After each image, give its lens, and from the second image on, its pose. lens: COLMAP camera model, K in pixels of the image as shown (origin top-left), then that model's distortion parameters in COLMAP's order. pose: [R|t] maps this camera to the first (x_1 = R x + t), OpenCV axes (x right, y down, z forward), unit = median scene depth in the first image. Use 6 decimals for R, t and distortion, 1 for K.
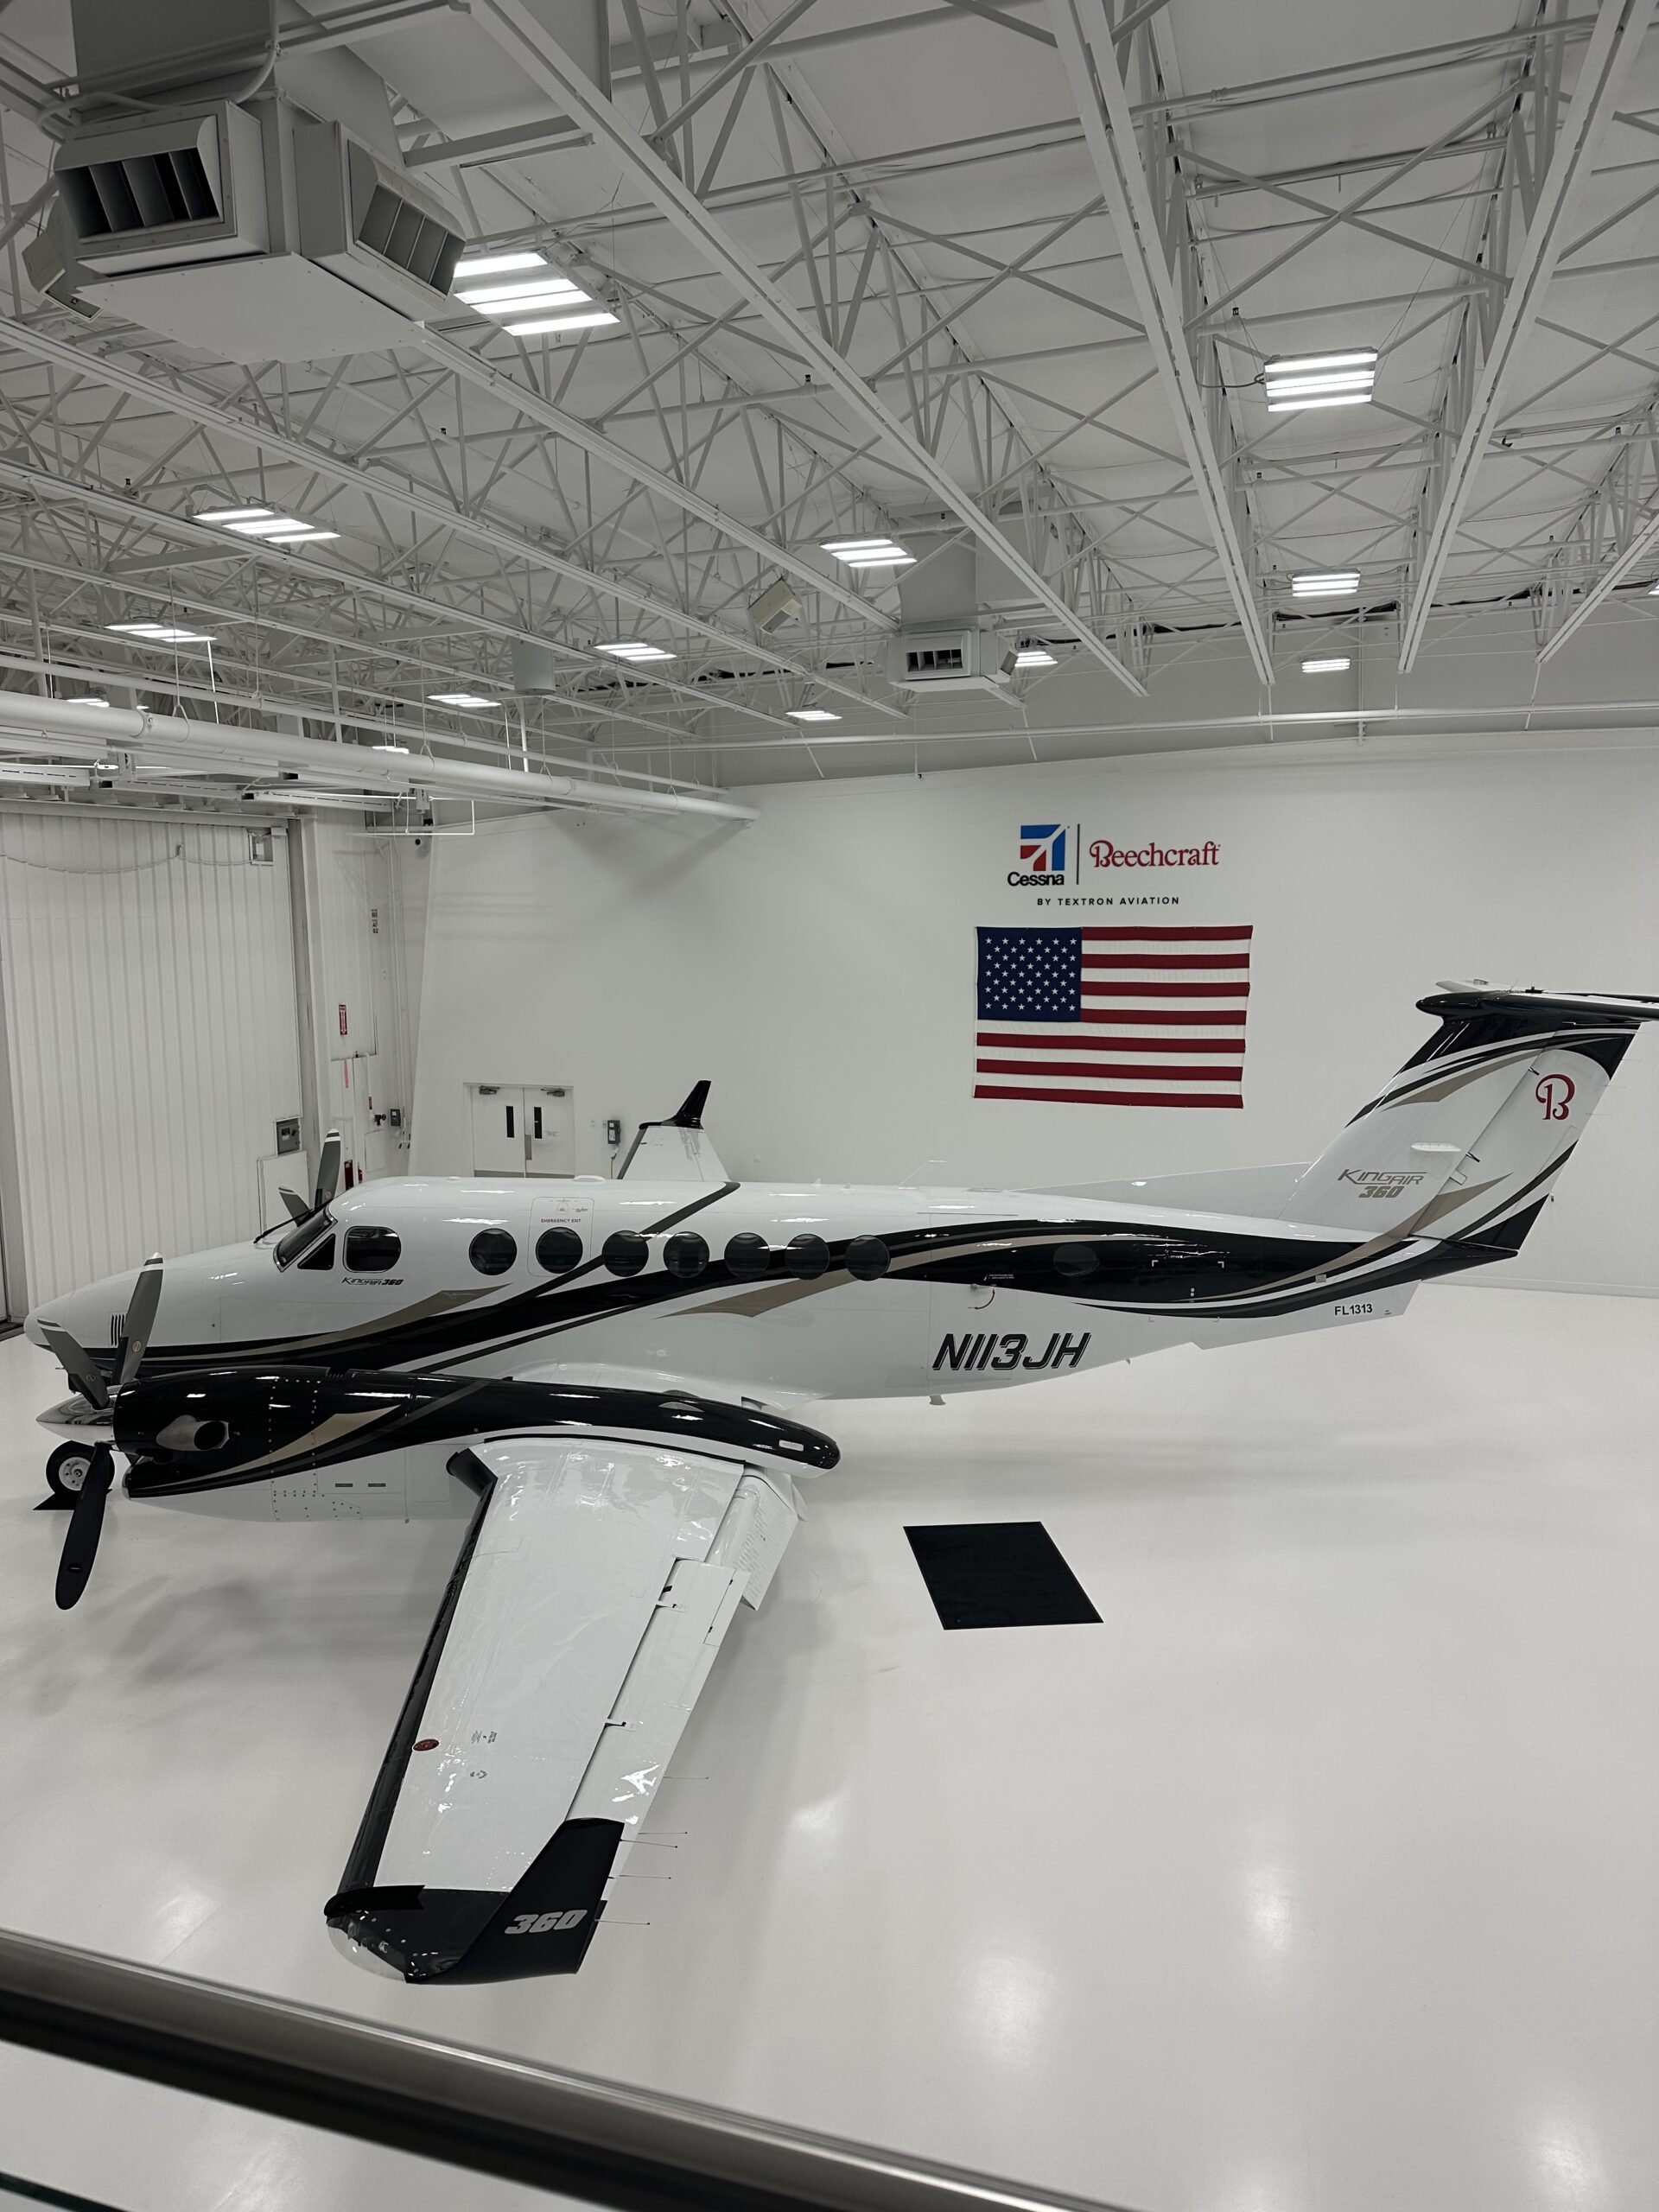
lens RADIAL K [[1546.2, 0, 831.8], [0, 1546.2, 1135.6], [0, 0, 1]] dist [0.196341, -0.380840]
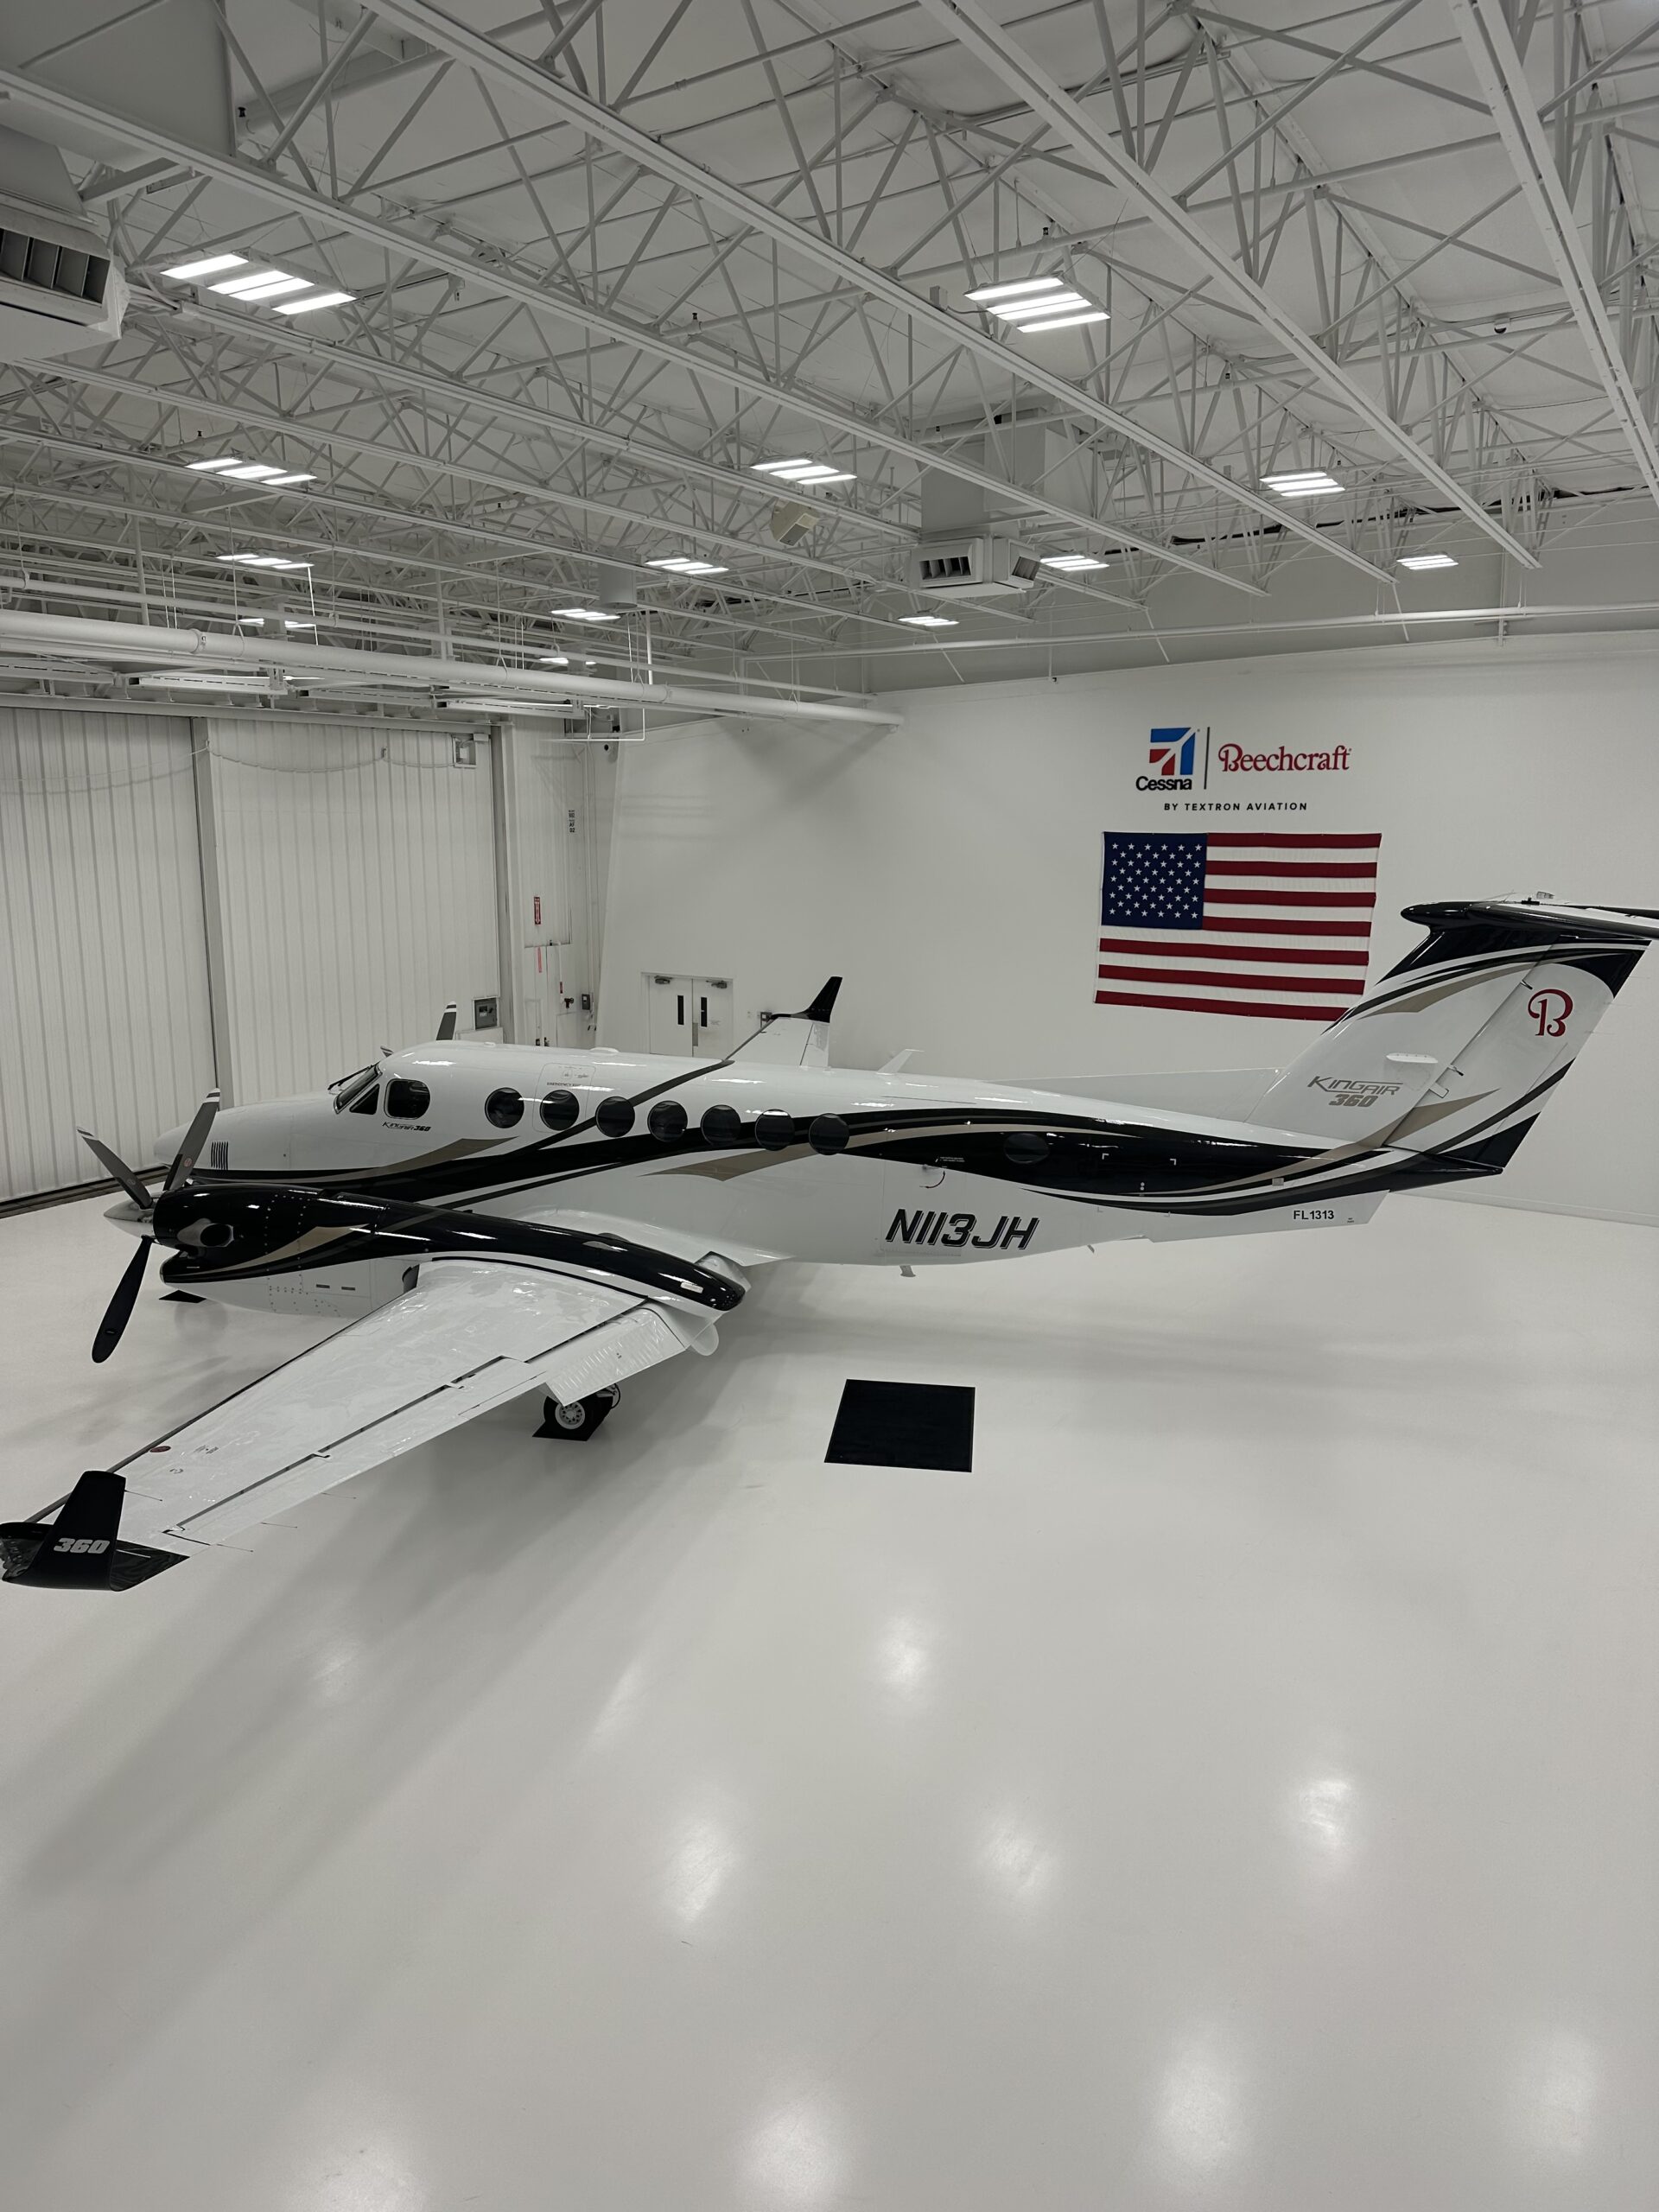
lens RADIAL K [[1546.2, 0, 831.8], [0, 1546.2, 1135.6], [0, 0, 1]] dist [0.196341, -0.380840]
pose [[0.971352, 0.060049, -0.229932, 0.199661], [-0.047092, 0.997000, 0.061435, 0.009310], [0.232932, -0.048847, 0.971266, -0.040003]]
